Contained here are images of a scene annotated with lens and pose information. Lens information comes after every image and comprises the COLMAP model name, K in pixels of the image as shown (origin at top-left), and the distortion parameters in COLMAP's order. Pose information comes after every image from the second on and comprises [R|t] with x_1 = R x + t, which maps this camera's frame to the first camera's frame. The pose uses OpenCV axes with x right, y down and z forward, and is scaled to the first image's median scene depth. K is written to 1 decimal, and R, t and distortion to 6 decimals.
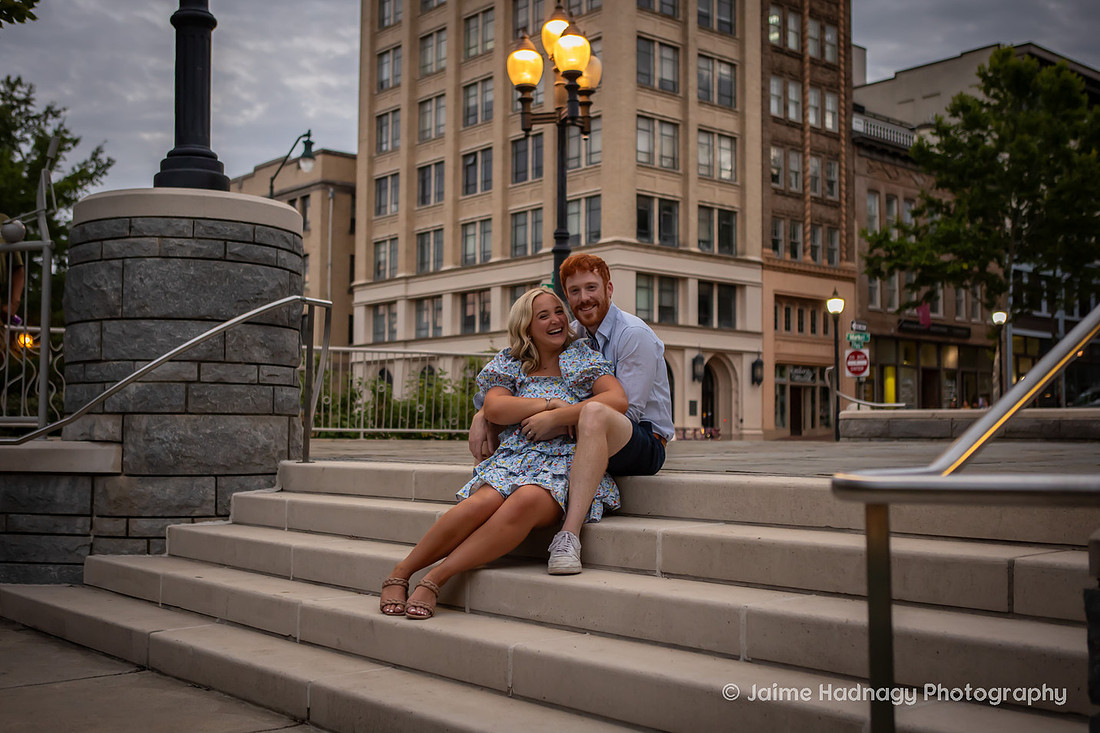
lens RADIAL K [[1259.0, 0, 555.0], [0, 1259.0, 359.3], [0, 0, 1]] dist [-0.052295, 0.058751]
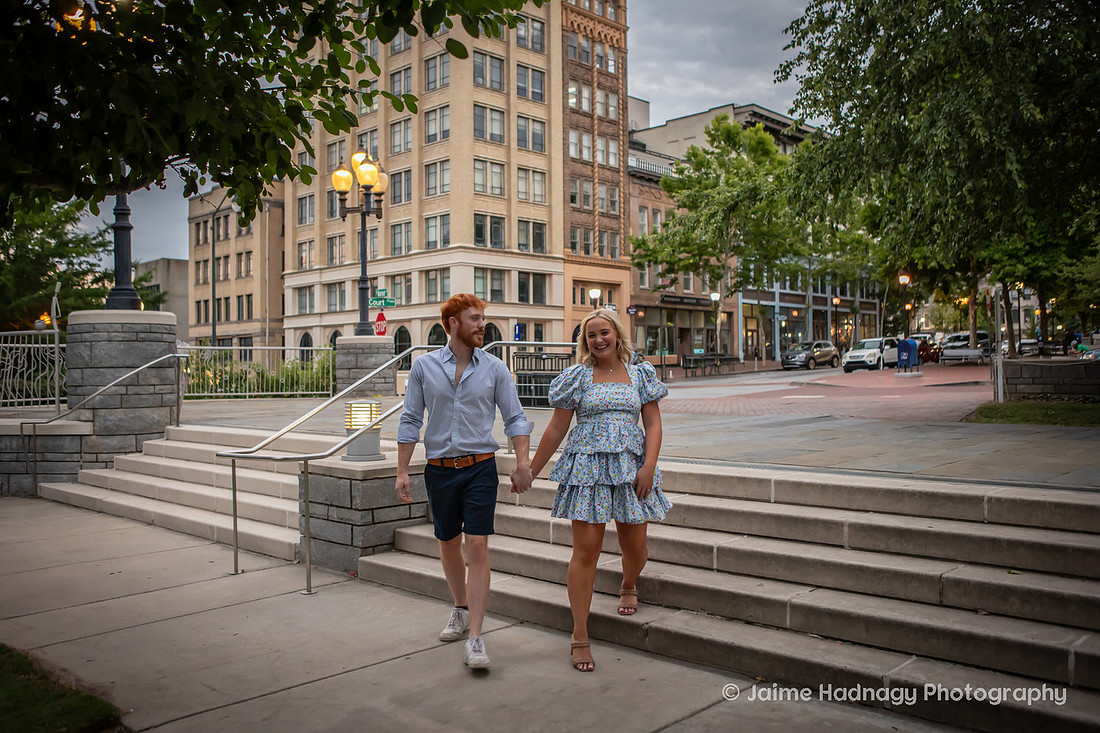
lens RADIAL K [[934.9, 0, 546.4], [0, 934.9, 362.1], [0, 0, 1]] dist [-0.093689, 0.114480]
pose [[0.995189, -0.015012, 0.096812, 0.036833], [0.009886, 0.998534, 0.053215, -0.014133], [-0.097469, -0.052002, 0.993879, -0.087009]]
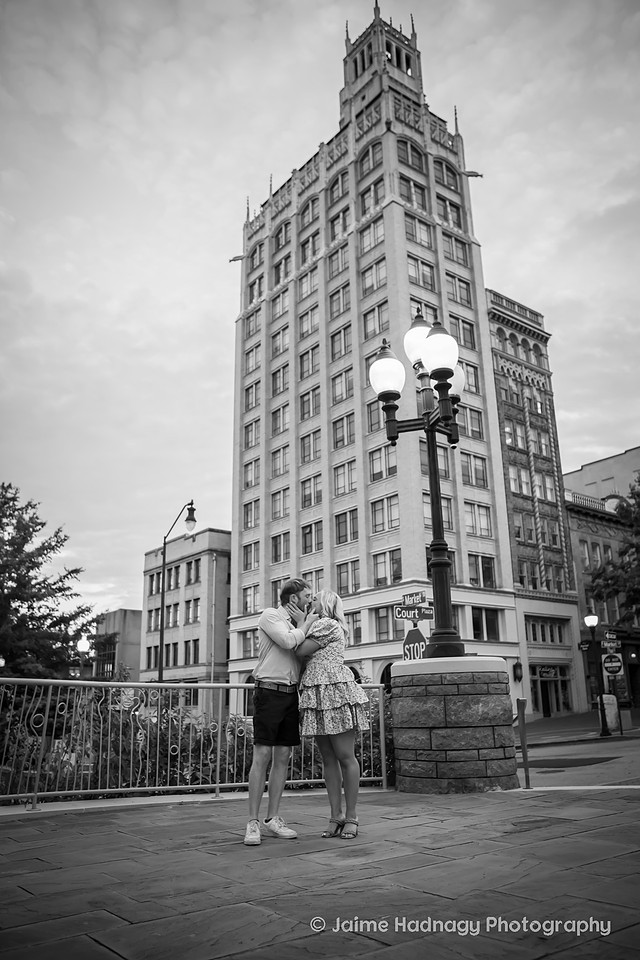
lens RADIAL K [[758.8, 0, 309.0], [0, 758.8, 480.2], [0, 0, 1]] dist [-0.107113, 0.129526]
pose [[0.997797, -0.038814, -0.053799, -0.016116], [0.025055, 0.971397, -0.236134, -0.005517], [0.061425, 0.234266, 0.970230, 0.129863]]
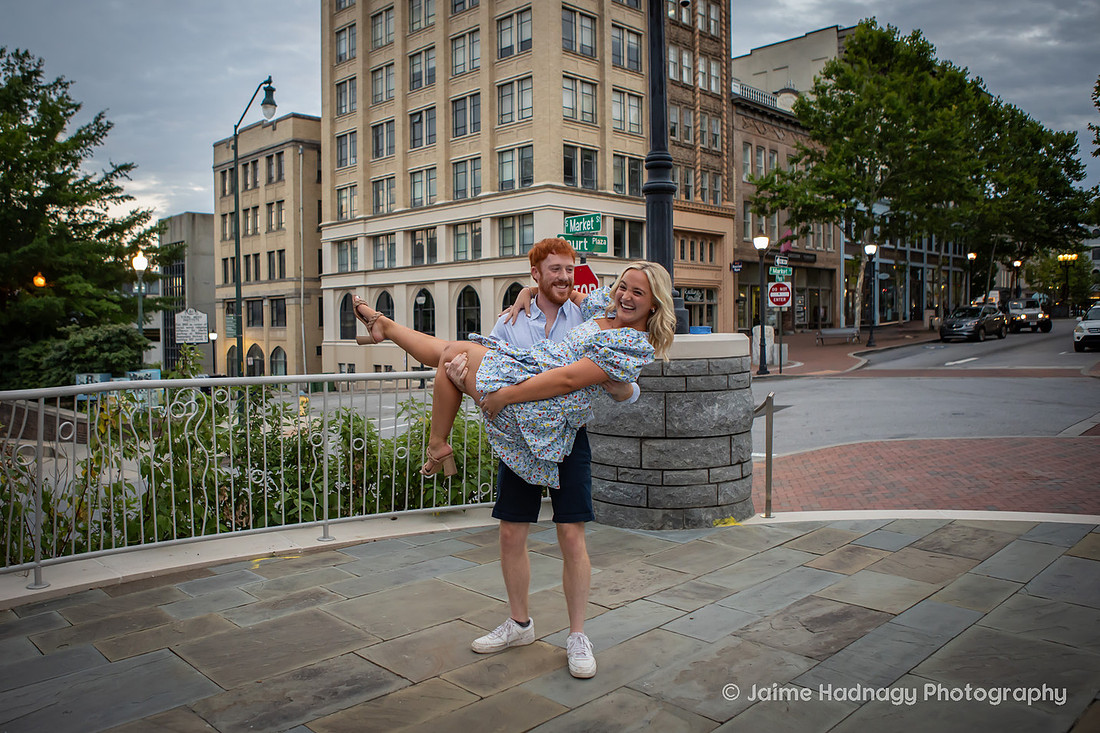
lens RADIAL K [[874.4, 0, 498.0], [0, 874.4, 361.4], [0, 0, 1]] dist [-0.116399, 0.086807]
pose [[0.999231, -0.017665, 0.034991, -0.024243], [0.013978, 0.994589, 0.102943, -0.013889], [-0.036620, -0.102375, 0.994072, 0.168428]]
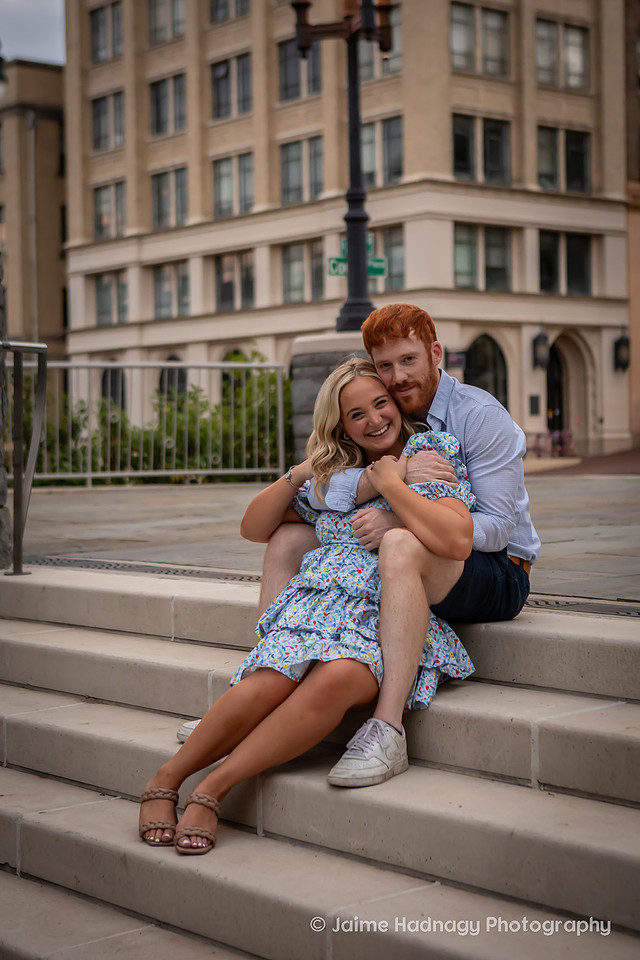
lens RADIAL K [[1701.3, 0, 318.9], [0, 1701.3, 440.9], [0, 0, 1]] dist [0.053145, 0.065036]
pose [[0.999557, -0.025473, -0.015374, -0.001288], [0.026392, 0.997674, 0.062854, -0.005924], [0.013737, -0.063232, 0.997904, 0.004955]]
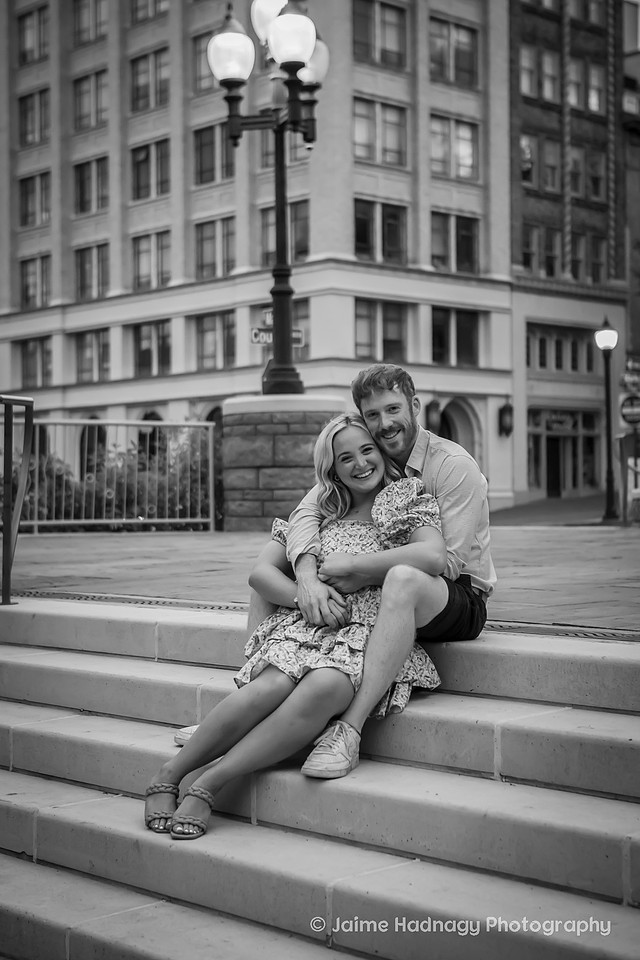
lens RADIAL K [[1571.5, 0, 311.4], [0, 1571.5, 480.7], [0, 0, 1]] dist [0.038343, 0.011933]
pose [[0.999004, -0.016154, 0.041595, -0.005498], [0.013962, 0.998525, 0.052466, -0.005367], [-0.042381, -0.051833, 0.997756, 0.000518]]
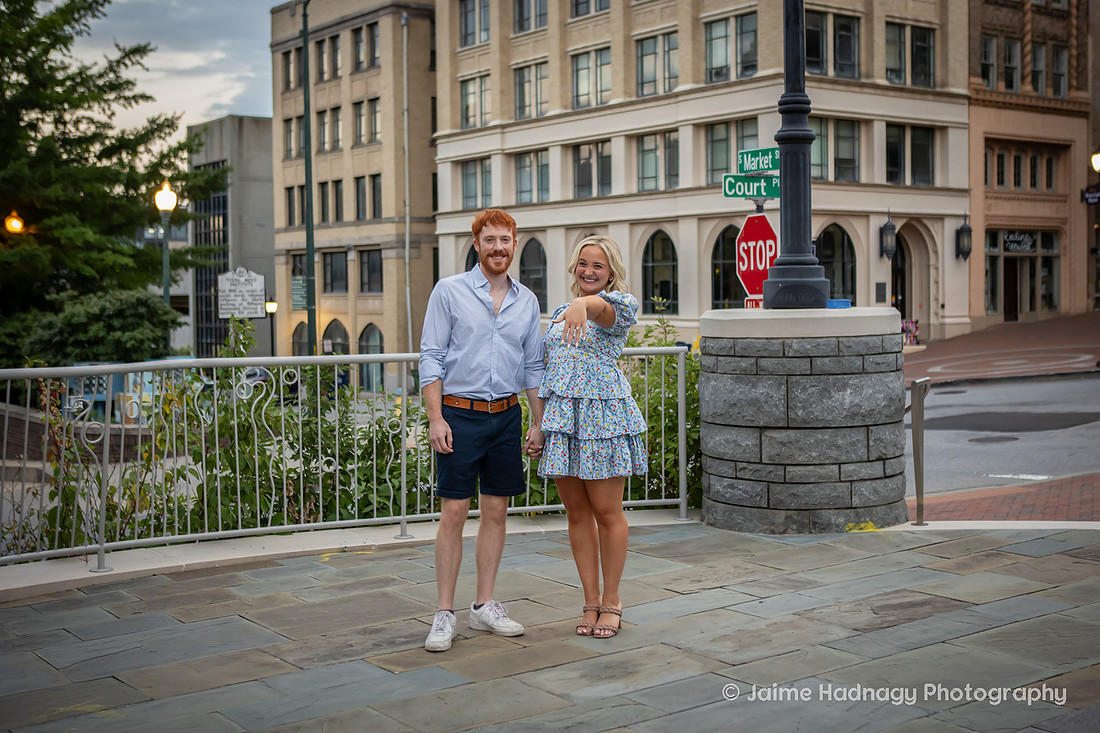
lens RADIAL K [[1425.7, 0, 589.2], [0, 1425.7, 334.2], [0, 0, 1]] dist [-0.030629, 0.076715]
pose [[0.997920, -0.016105, -0.062424, -0.011933], [0.021802, 0.995548, 0.091696, -0.017633], [0.060670, -0.092866, 0.993829, 0.121849]]
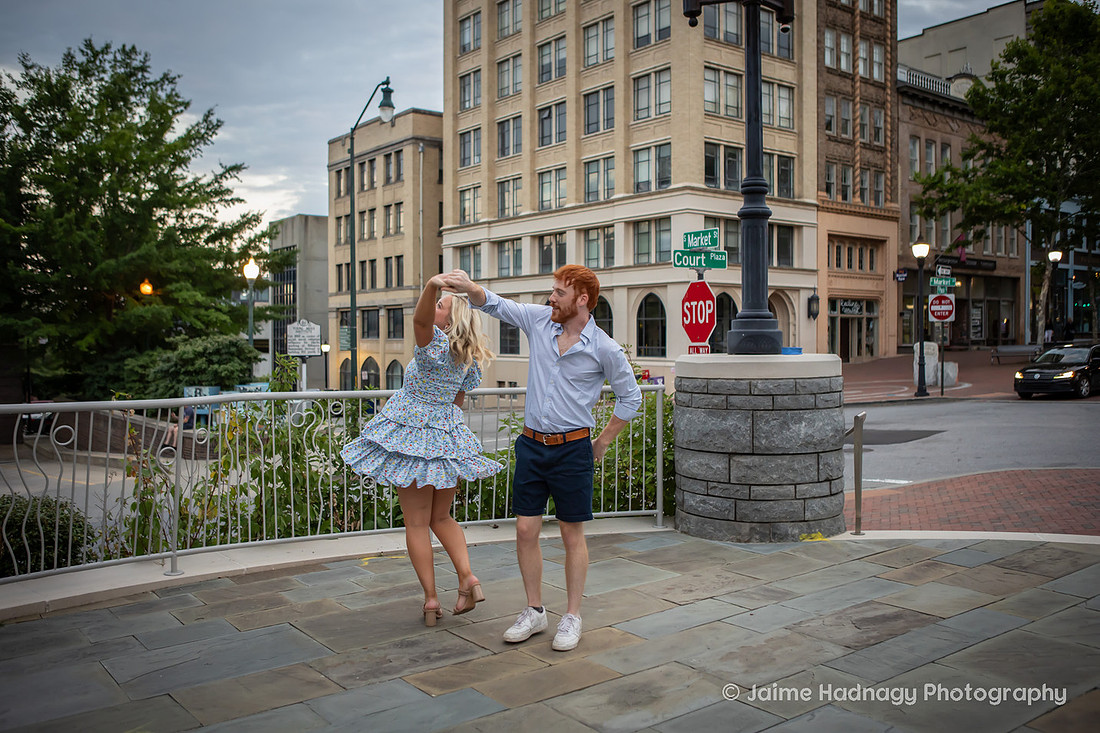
lens RADIAL K [[975.7, 0, 548.1], [0, 975.7, 360.9], [0, 0, 1]] dist [-0.097041, 0.136645]
pose [[0.998343, -0.007248, -0.057083, -0.019233], [0.012040, 0.996389, 0.084050, -0.015900], [0.056268, -0.084598, 0.994825, 0.149053]]
